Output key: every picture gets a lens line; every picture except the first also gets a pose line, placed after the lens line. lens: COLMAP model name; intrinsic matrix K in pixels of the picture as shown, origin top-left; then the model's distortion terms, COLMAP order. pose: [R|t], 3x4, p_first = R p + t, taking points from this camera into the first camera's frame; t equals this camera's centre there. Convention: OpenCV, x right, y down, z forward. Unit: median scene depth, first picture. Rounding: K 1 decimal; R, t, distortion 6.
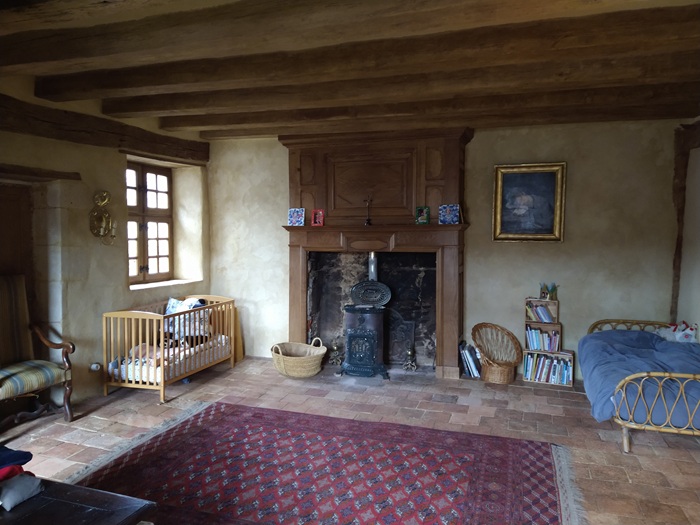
lens RADIAL K [[530.0, 0, 357.5], [0, 530.0, 259.6], [0, 0, 1]] dist [0.100487, -0.125579]
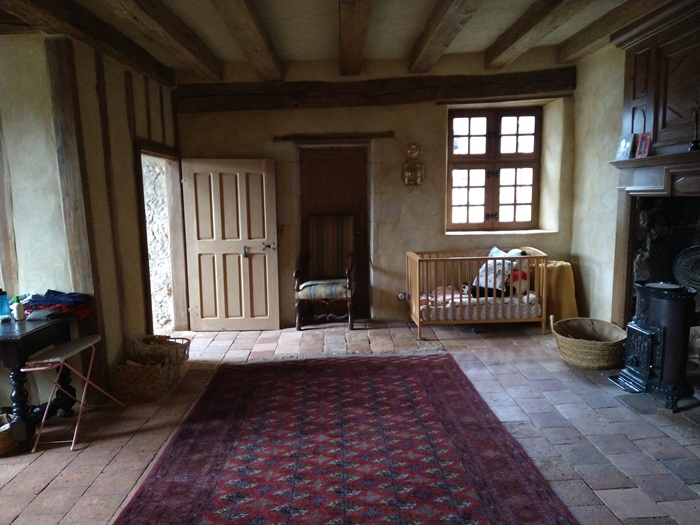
lens RADIAL K [[530.0, 0, 356.5], [0, 530.0, 264.7], [0, 0, 1]] dist [0.100487, -0.125579]
pose [[0.308178, 0.112646, -0.944636, 0.525472], [-0.021460, 0.993535, 0.111476, 0.001571], [0.951087, -0.014083, 0.308603, 0.495920]]
